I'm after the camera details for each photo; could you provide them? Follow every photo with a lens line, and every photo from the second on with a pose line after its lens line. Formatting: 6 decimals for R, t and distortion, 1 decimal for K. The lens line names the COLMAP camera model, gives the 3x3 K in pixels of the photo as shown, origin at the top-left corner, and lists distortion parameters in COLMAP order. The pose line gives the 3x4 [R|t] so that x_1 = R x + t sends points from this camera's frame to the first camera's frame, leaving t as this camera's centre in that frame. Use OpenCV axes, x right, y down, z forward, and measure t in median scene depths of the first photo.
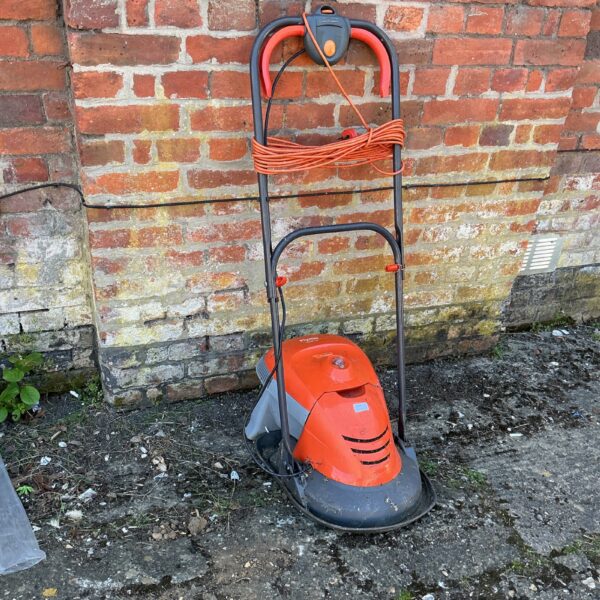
lens RADIAL K [[563.4, 0, 300.0], [0, 563.4, 334.0], [0, 0, 1]] dist [0.082049, -0.119953]
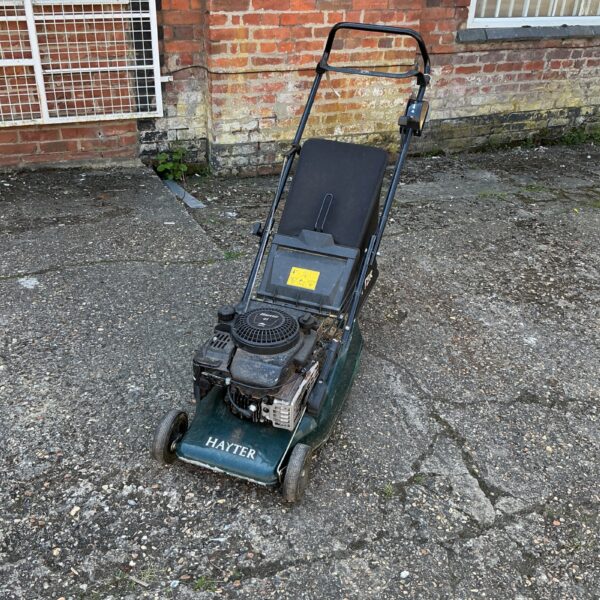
lens RADIAL K [[563.4, 0, 300.0], [0, 563.4, 334.0], [0, 0, 1]] dist [0.082049, -0.119953]
pose [[0.998231, -0.054609, 0.023526, -0.102480], [0.054554, 0.998506, 0.002999, 0.776947], [-0.023654, -0.001711, 0.999719, -1.240221]]
